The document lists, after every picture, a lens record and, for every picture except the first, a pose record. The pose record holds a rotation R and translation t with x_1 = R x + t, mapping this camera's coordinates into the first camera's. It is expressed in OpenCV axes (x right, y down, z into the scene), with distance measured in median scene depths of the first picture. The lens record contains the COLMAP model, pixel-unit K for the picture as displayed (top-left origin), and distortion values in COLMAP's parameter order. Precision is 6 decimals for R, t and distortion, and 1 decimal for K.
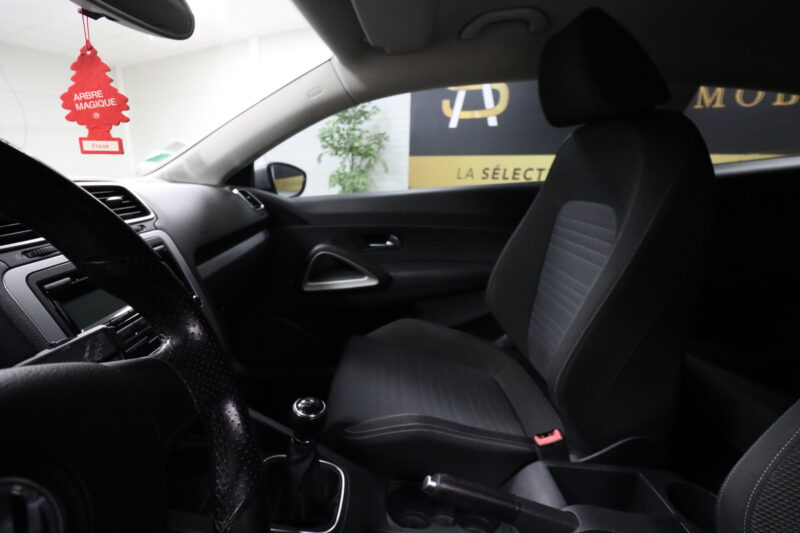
lens RADIAL K [[376.5, 0, 401.4], [0, 376.5, 257.2], [0, 0, 1]] dist [0.000873, -0.010619]
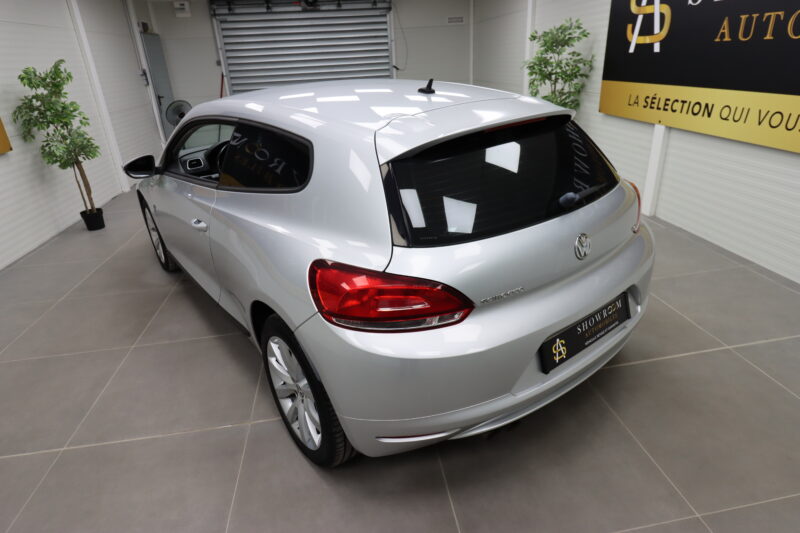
lens RADIAL K [[456.5, 0, 404.5], [0, 456.5, 256.0], [0, 0, 1]] dist [0.001999, -0.001282]
pose [[0.592078, 0.281561, -0.755094, 2.584734], [-0.114805, 0.956893, 0.266788, -0.240878], [0.797661, -0.071271, 0.598880, -0.778121]]
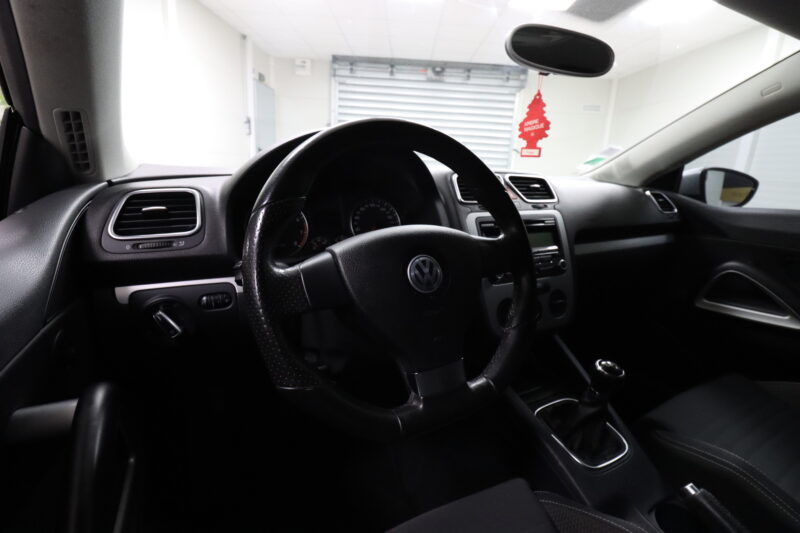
lens RADIAL K [[376.5, 0, 400.0], [0, 376.5, 262.3], [0, 0, 1]] dist [0.000873, -0.010619]
pose [[0.452017, 0.237171, -0.859901, 0.183486], [-0.236386, 0.961389, 0.140904, 0.028115], [0.860117, 0.139578, 0.490628, -0.095064]]
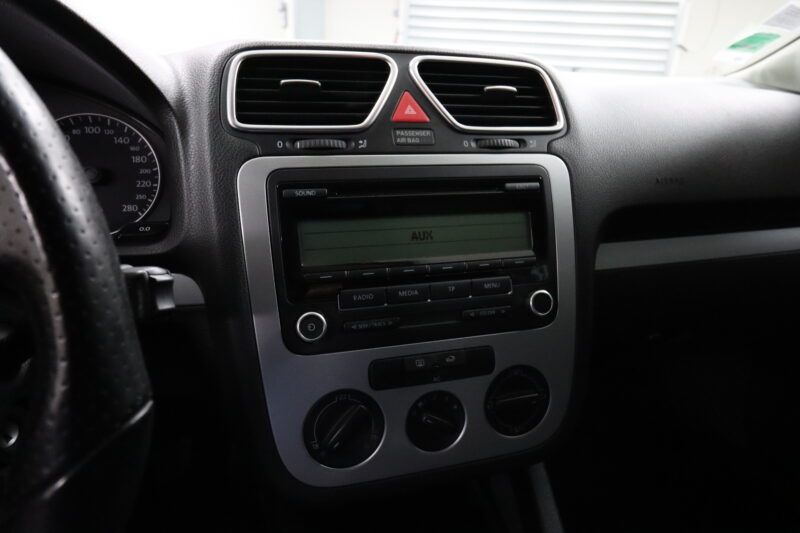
lens RADIAL K [[491.5, 0, 404.8], [0, 491.5, 259.0], [0, 0, 1]] dist [0.000716, 0.000467]
pose [[0.249734, 0.354859, -0.900949, 0.001168], [-0.253114, 0.922003, 0.292991, -0.043647], [0.934648, 0.154873, 0.320075, 0.293948]]
